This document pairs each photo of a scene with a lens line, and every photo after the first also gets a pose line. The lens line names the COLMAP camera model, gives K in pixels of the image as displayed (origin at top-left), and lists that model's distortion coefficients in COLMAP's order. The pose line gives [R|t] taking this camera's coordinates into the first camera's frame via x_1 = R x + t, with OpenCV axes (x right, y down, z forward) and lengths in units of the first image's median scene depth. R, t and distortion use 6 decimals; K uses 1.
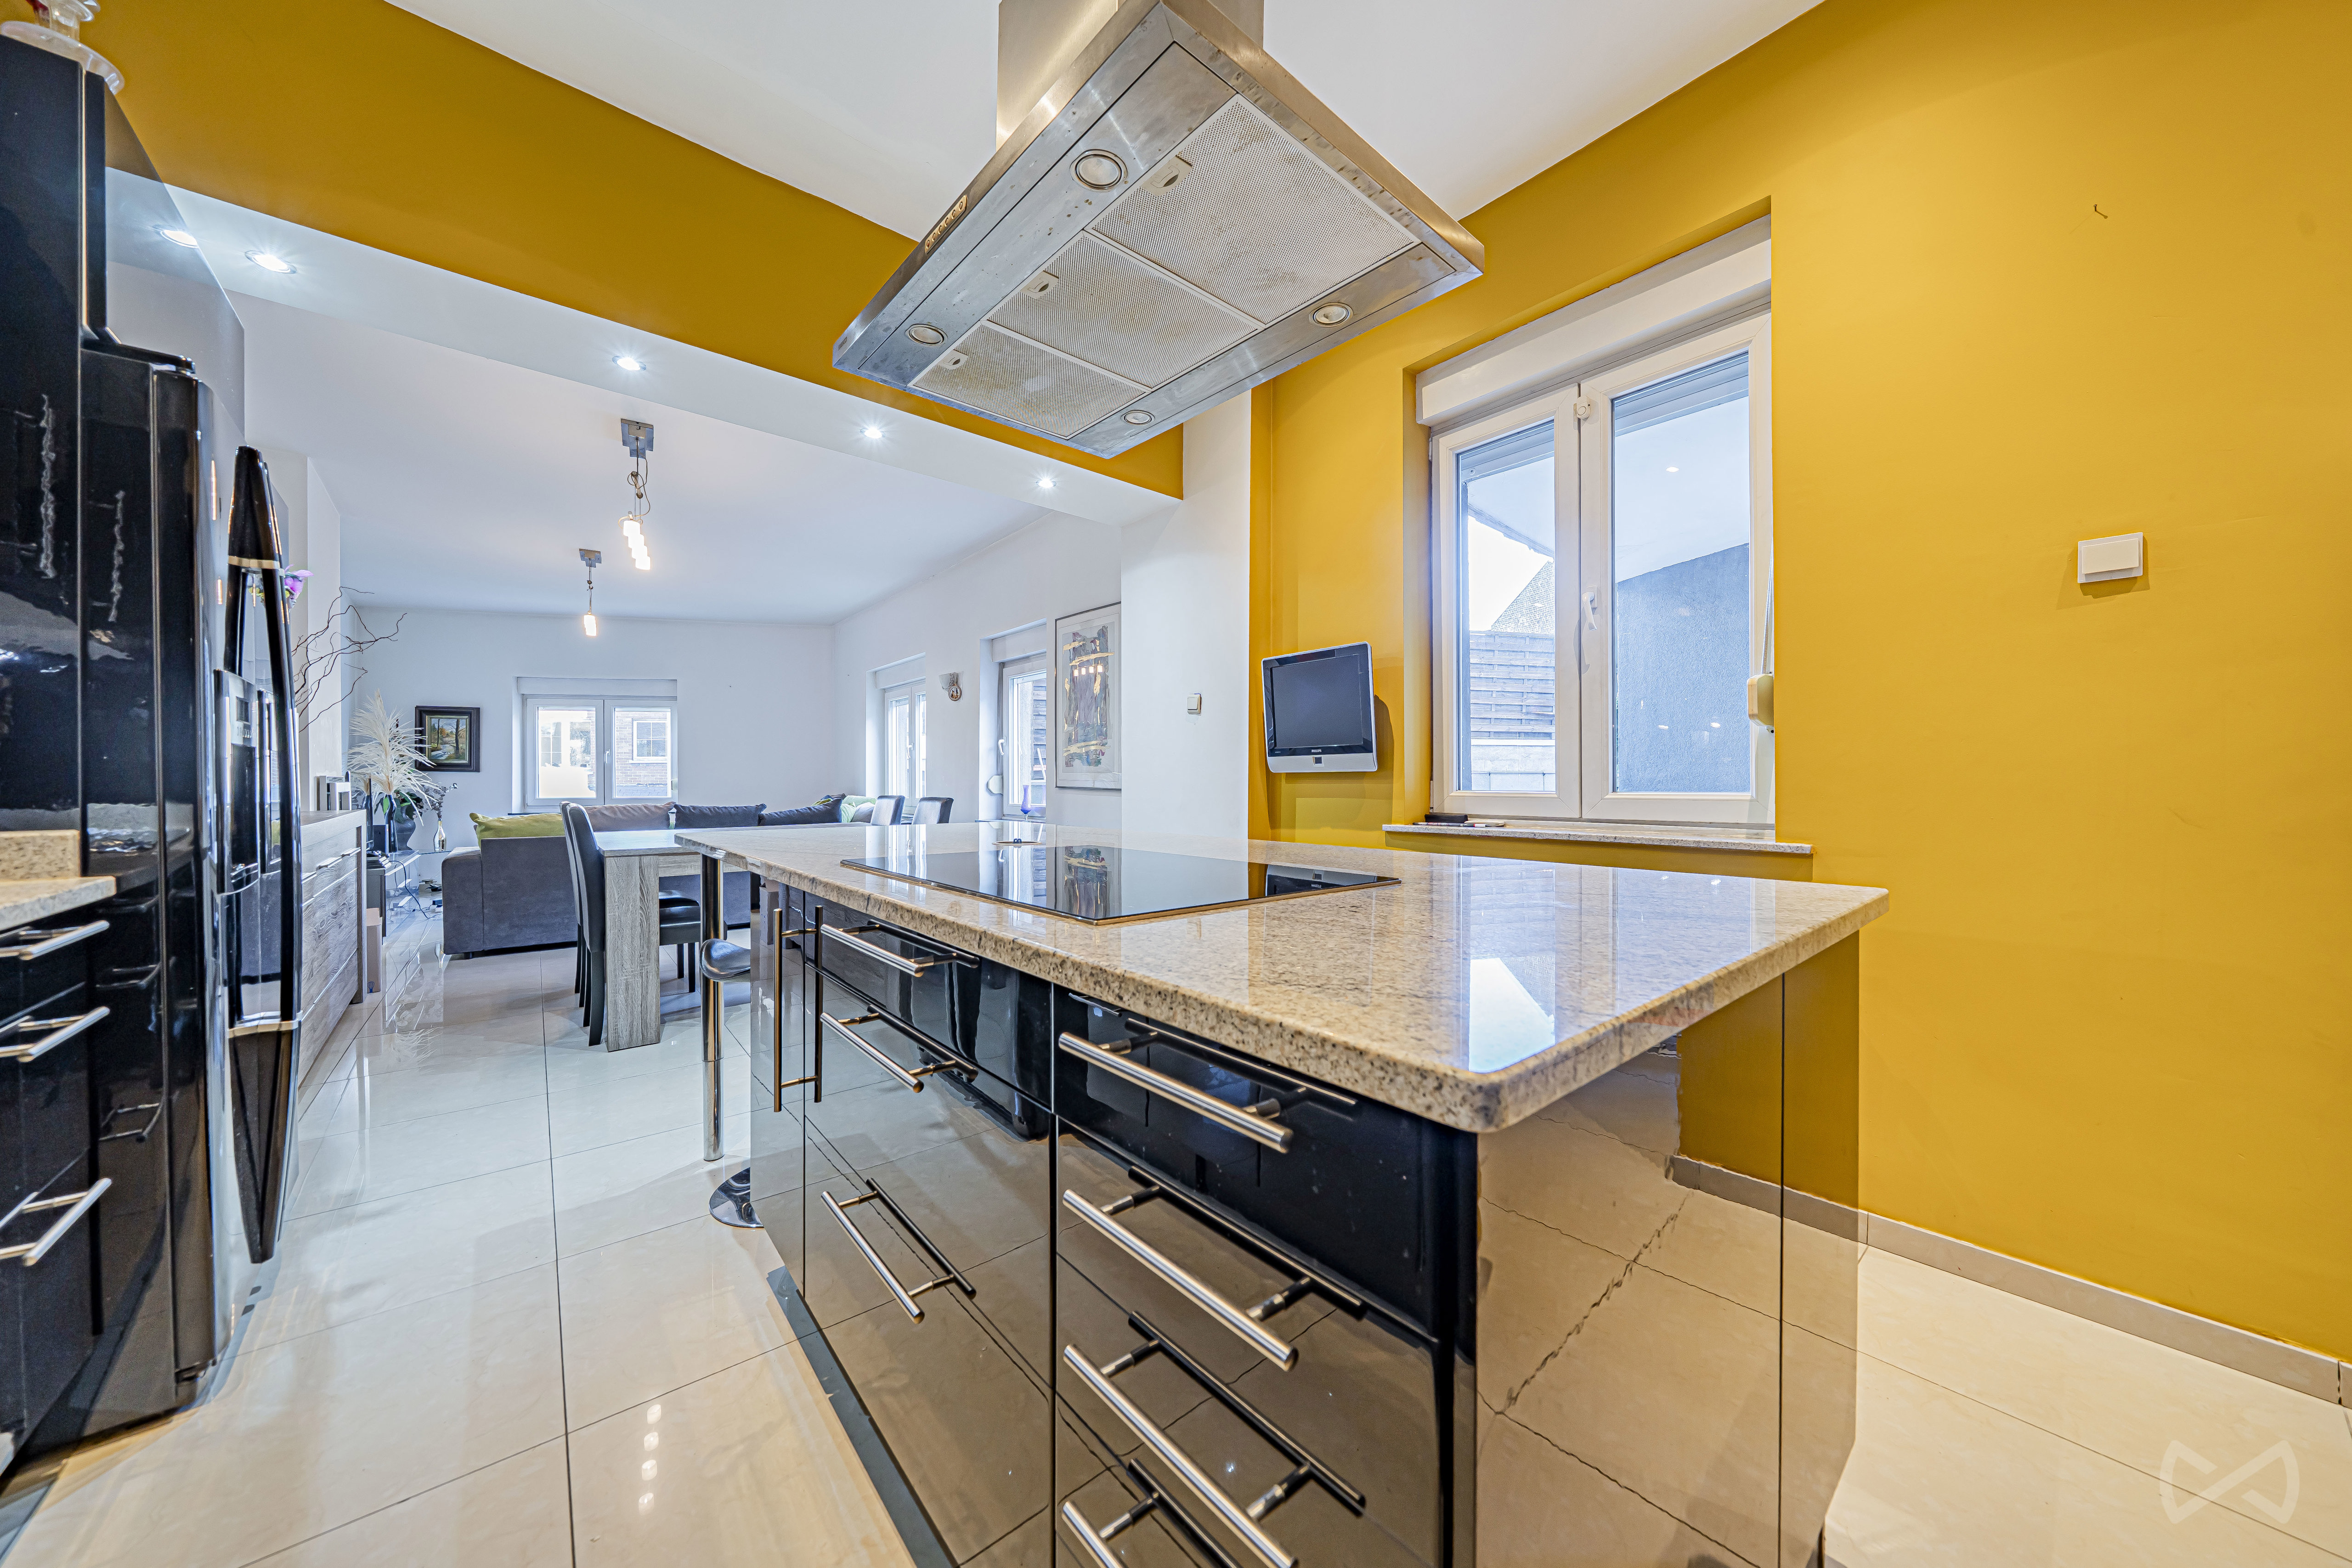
lens RADIAL K [[793.6, 0, 1200.4], [0, 793.6, 782.7], [0, 0, 1]] dist [-0.008410, 0.000022]
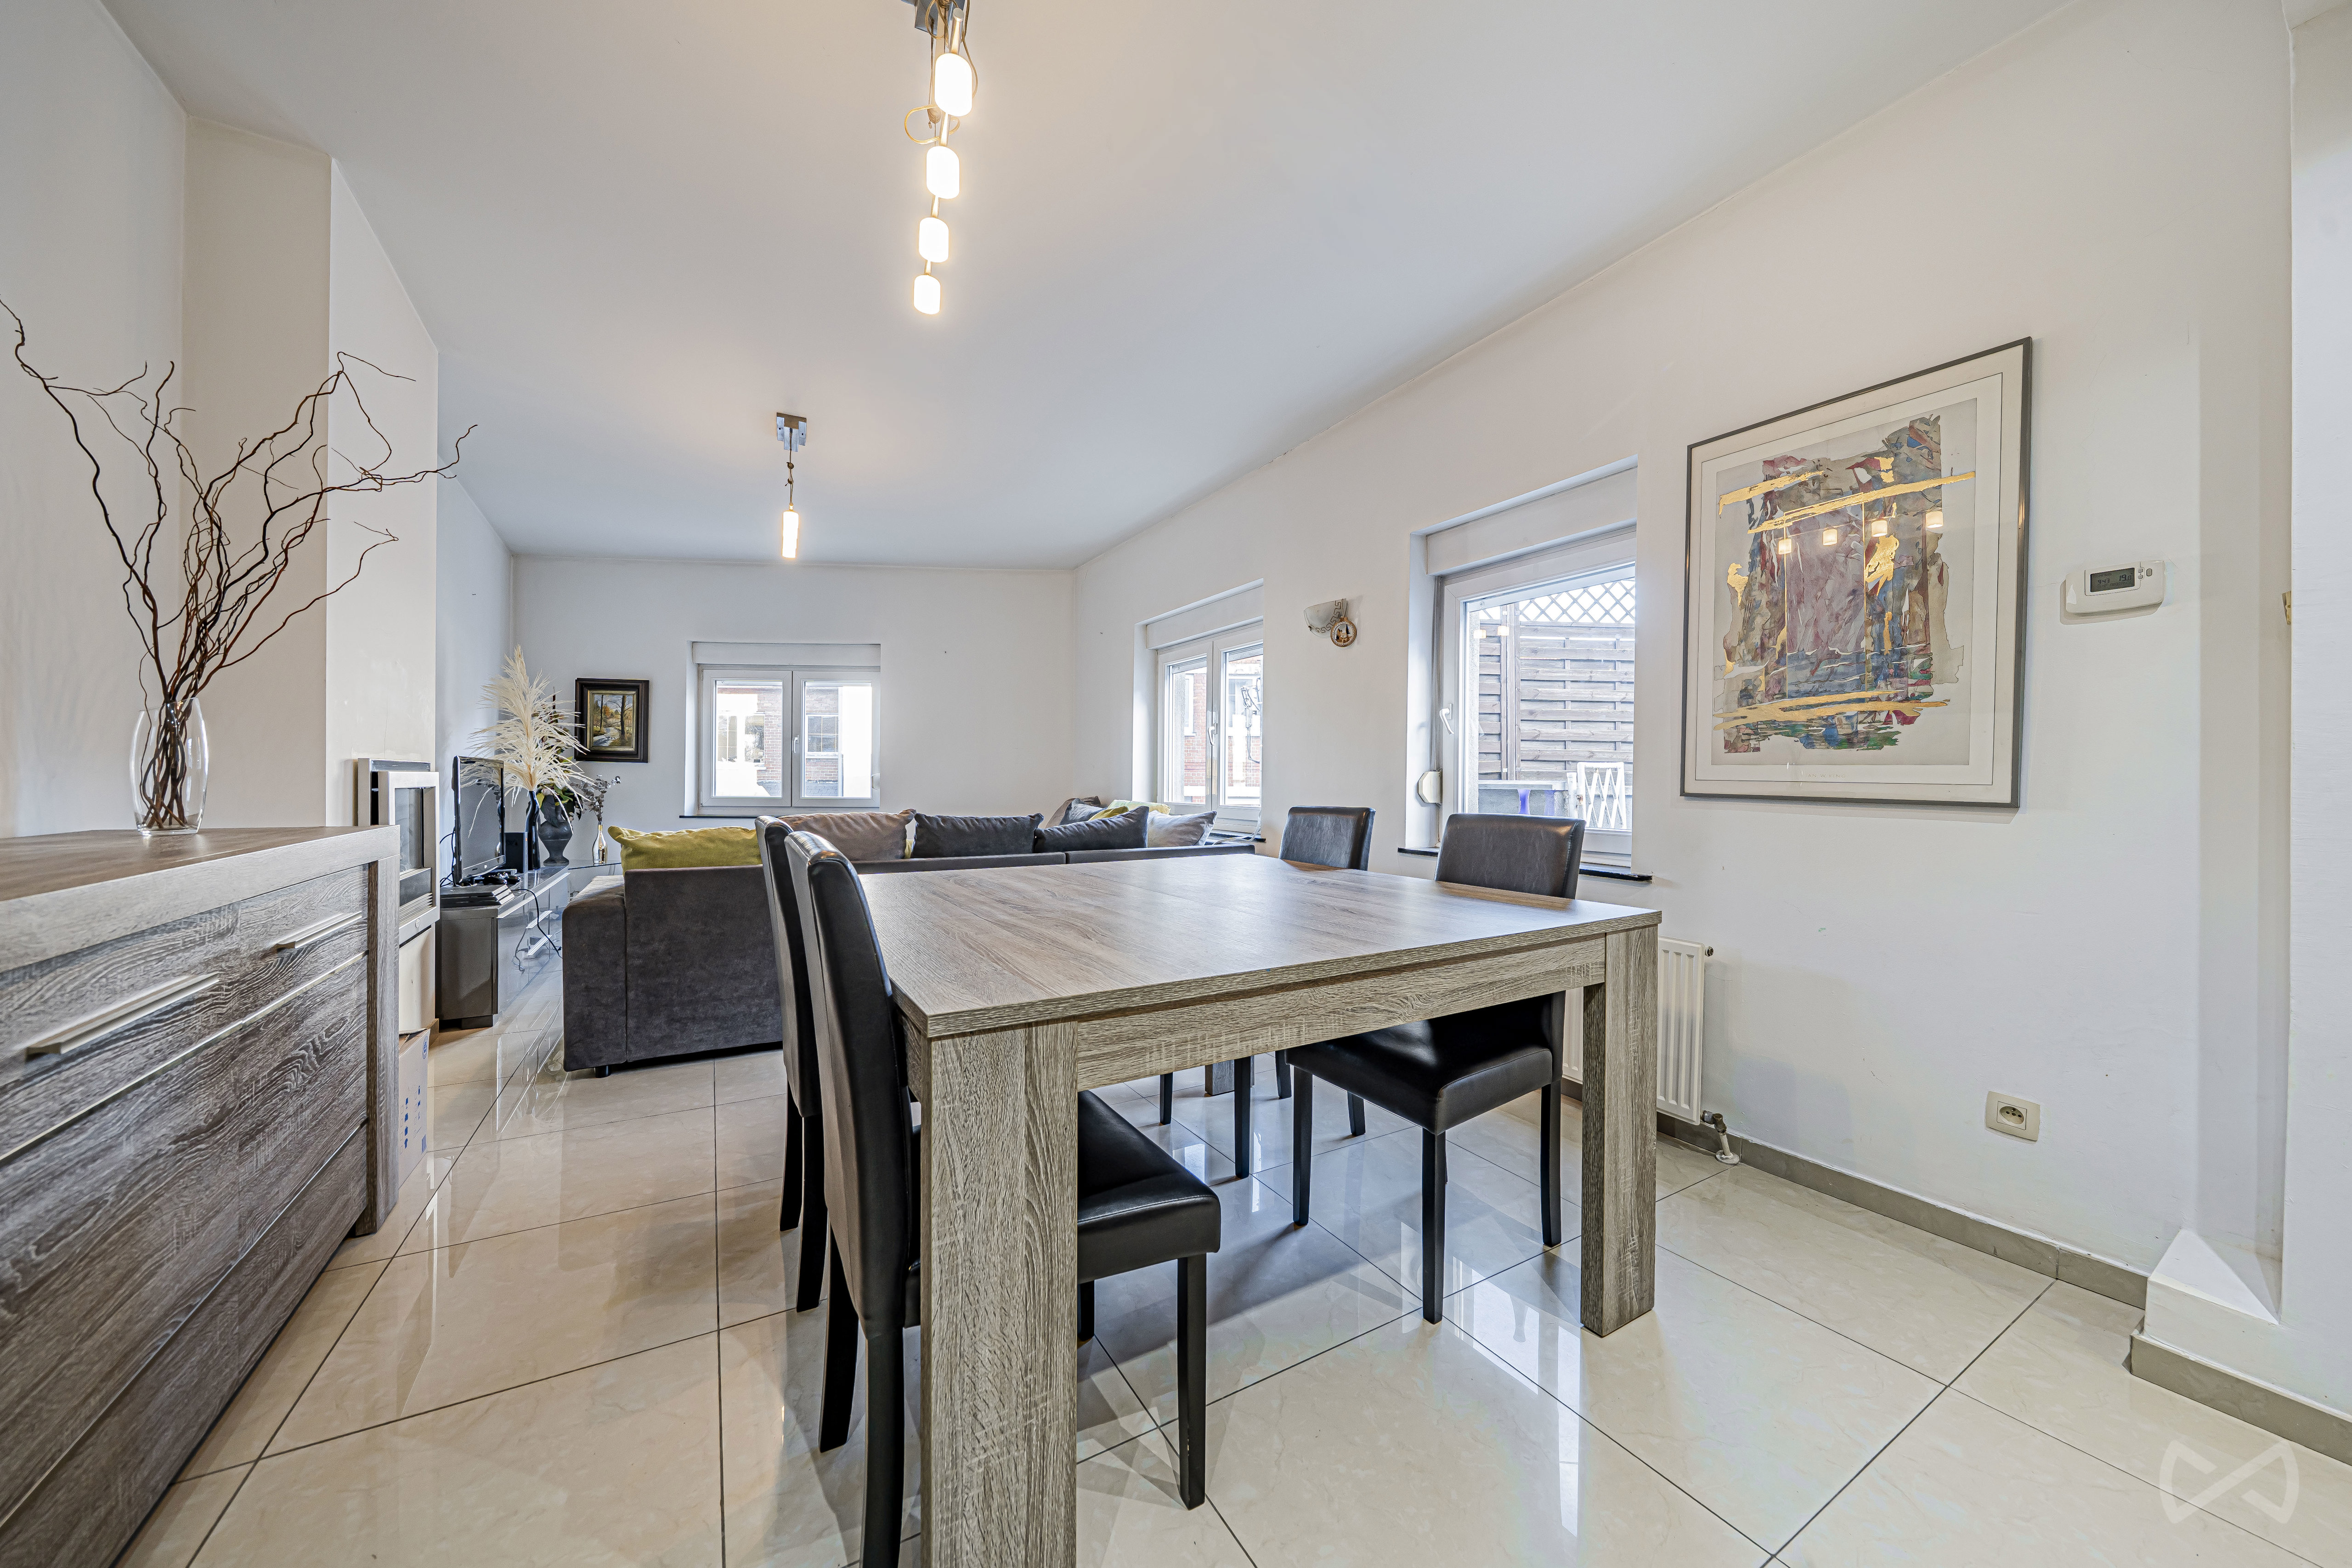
lens RADIAL K [[793.7, 0, 1200.4], [0, 793.7, 782.7], [0, 0, 1]] dist [-0.008410, 0.000022]
pose [[0.988905, 0.010317, -0.148190, -0.313519], [-0.010515, 0.999945, -0.000551, 0.001540], [0.148176, 0.002103, 0.988959, 0.374692]]
